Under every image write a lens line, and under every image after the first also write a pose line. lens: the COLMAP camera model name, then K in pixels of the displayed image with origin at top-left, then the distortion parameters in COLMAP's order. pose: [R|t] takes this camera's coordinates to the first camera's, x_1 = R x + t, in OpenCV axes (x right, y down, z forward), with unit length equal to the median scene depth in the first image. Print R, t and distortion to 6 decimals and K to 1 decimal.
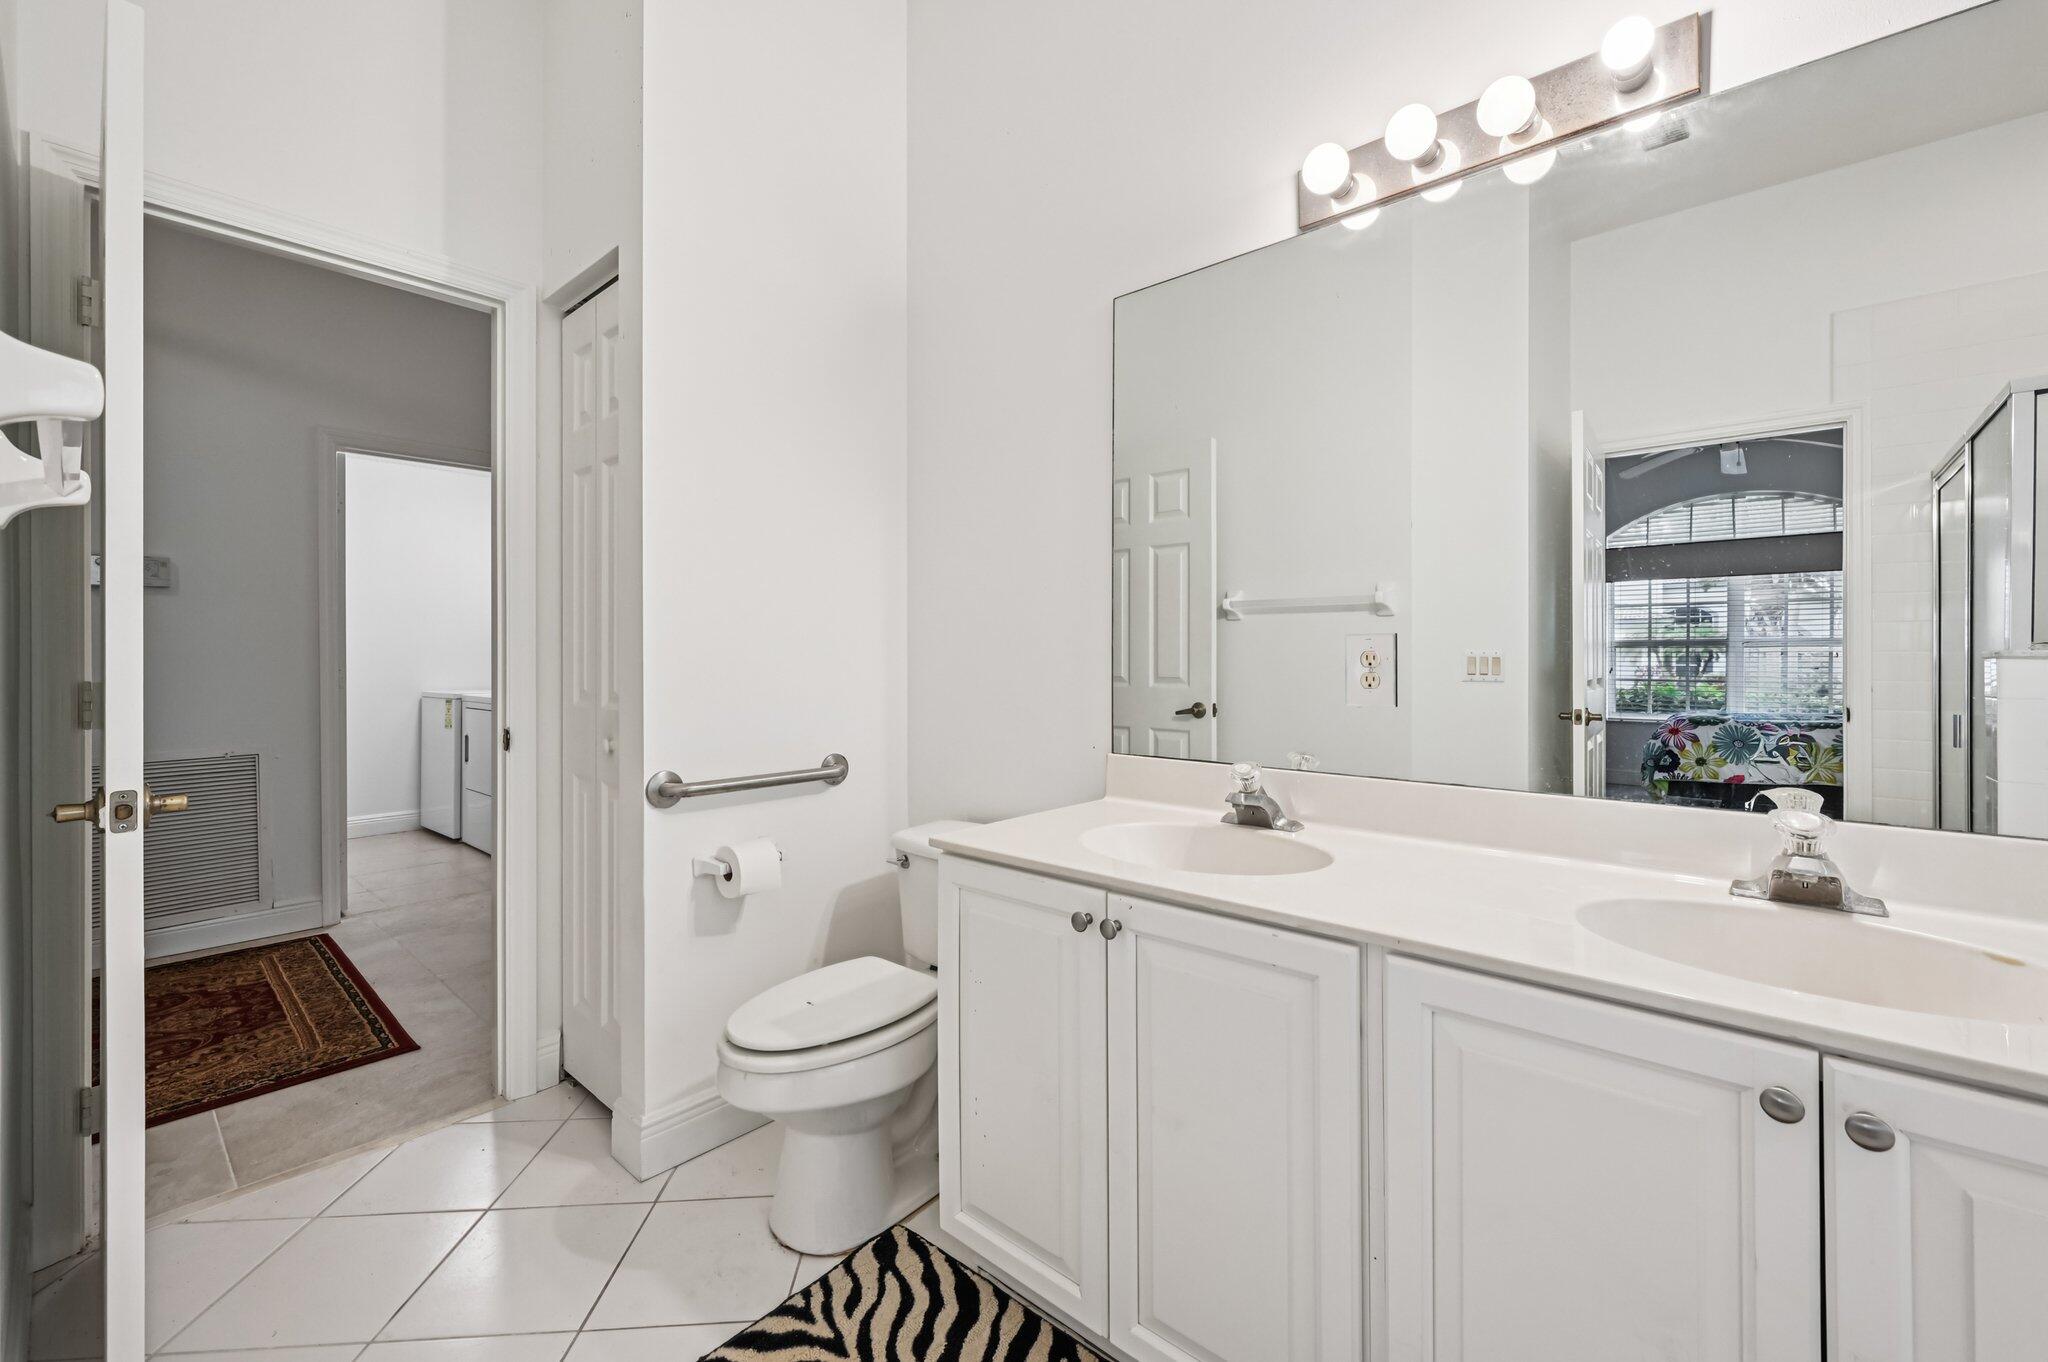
lens RADIAL K [[826.0, 0, 1024.5], [0, 826.0, 668.4], [0, 0, 1]] dist [-0.002002, -0.000007]
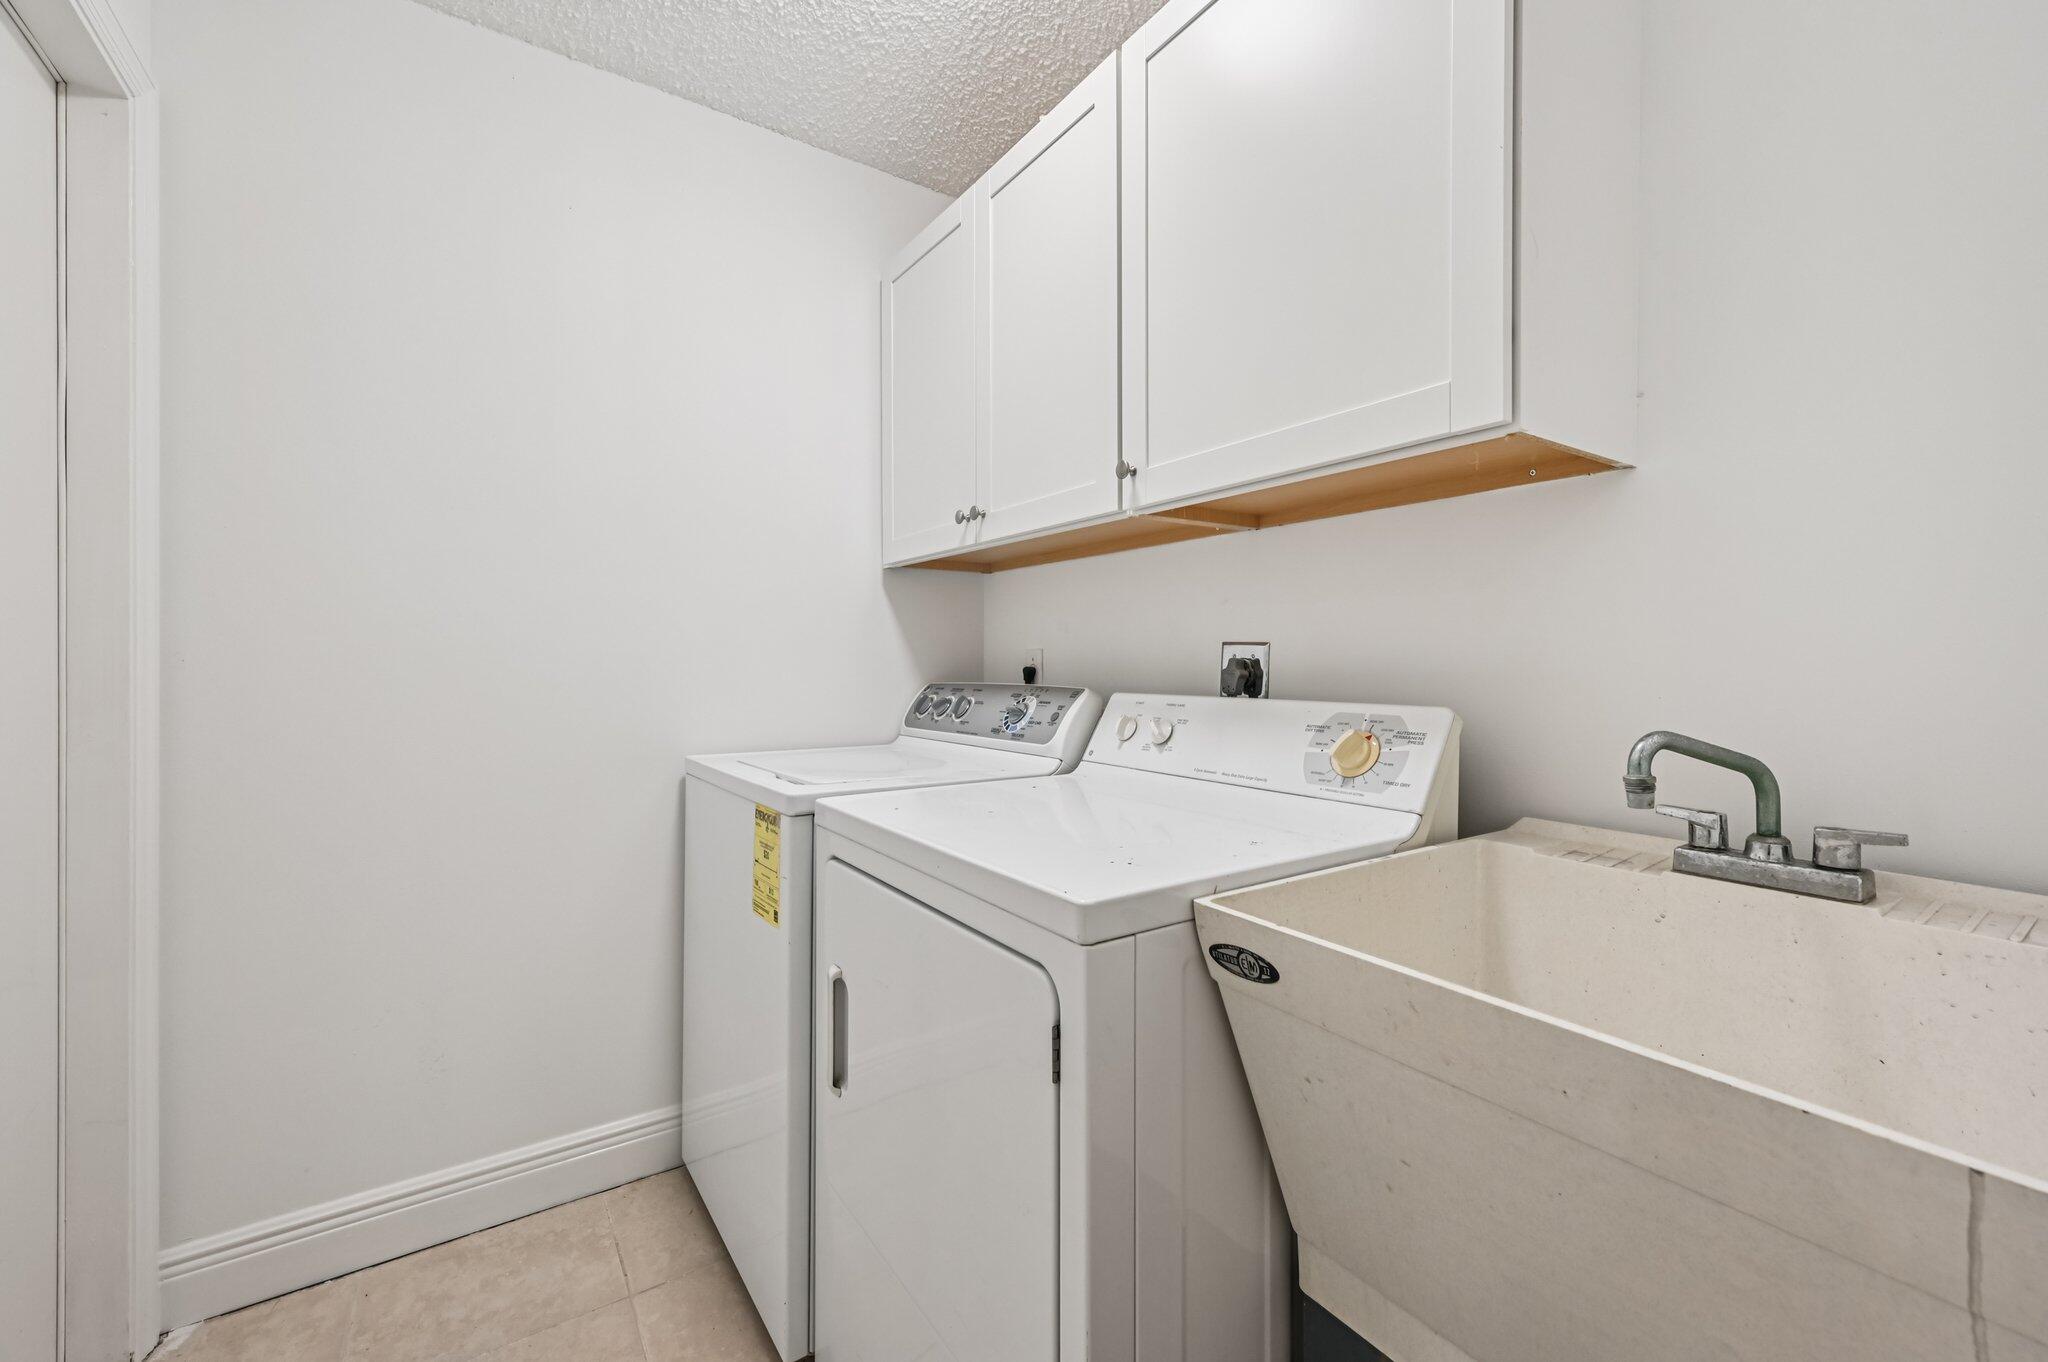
lens RADIAL K [[826.0, 0, 1024.5], [0, 826.0, 668.4], [0, 0, 1]] dist [-0.002002, -0.000007]
pose [[0.967487, 0.003617, -0.252896, -0.539895], [-0.003841, 0.999993, -0.000392, -0.011954], [0.252893, 0.001351, 0.967493, 0.747121]]
